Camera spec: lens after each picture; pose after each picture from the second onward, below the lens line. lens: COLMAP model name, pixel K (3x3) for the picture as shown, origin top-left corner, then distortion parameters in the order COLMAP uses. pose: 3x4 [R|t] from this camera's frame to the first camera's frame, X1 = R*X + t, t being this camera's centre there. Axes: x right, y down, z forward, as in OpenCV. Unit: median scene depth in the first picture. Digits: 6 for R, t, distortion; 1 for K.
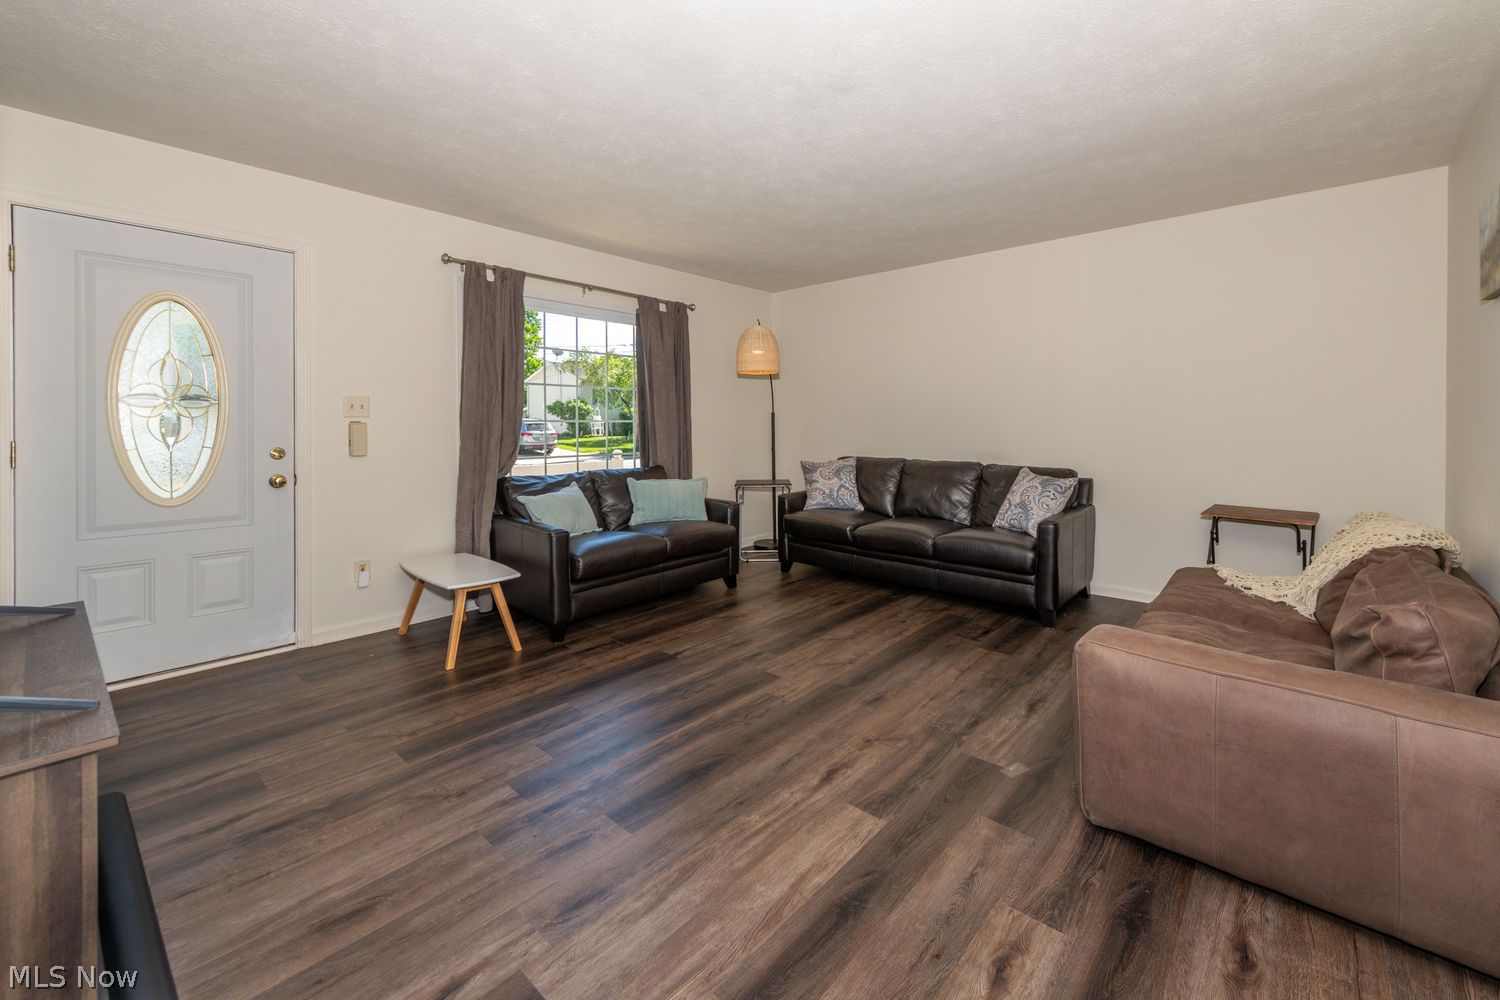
lens RADIAL K [[621.5, 0, 748.6], [0, 621.5, 452.8], [0, 0, 1]] dist [0.009806, -0.000340]
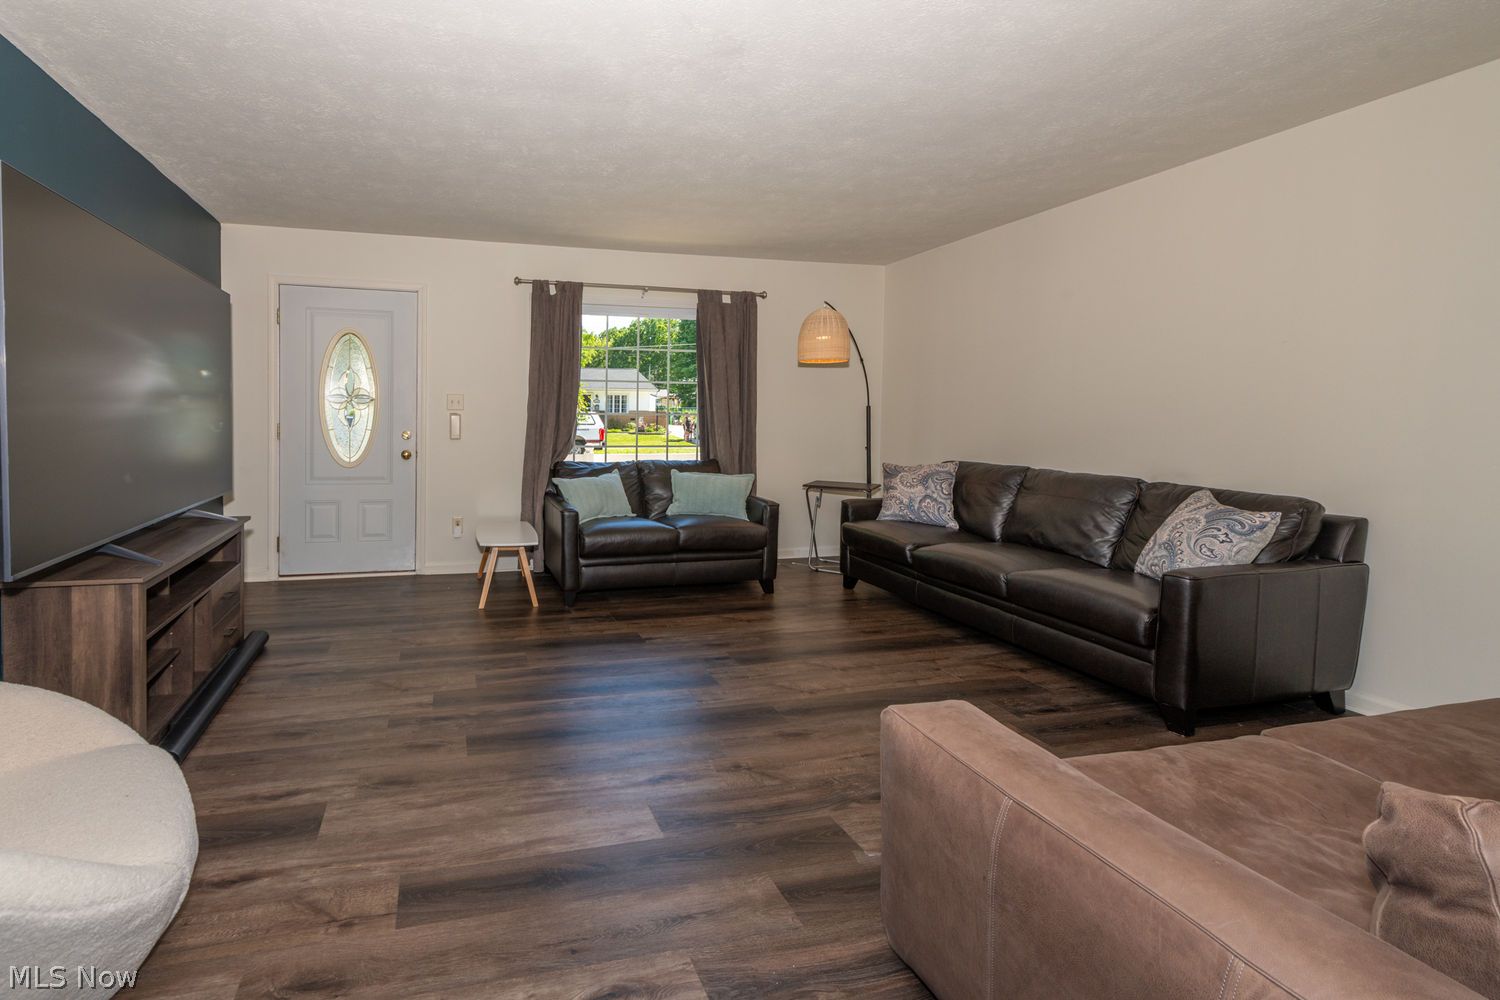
lens RADIAL K [[618.8, 0, 562.4], [0, 618.8, 459.7], [0, 0, 1]] dist [0.017208, -0.003643]
pose [[0.798710, 0.053069, -0.599371, 0.301304], [-0.038507, 0.998569, 0.037101, -0.007436], [0.600483, -0.006553, 0.799611, 0.068311]]
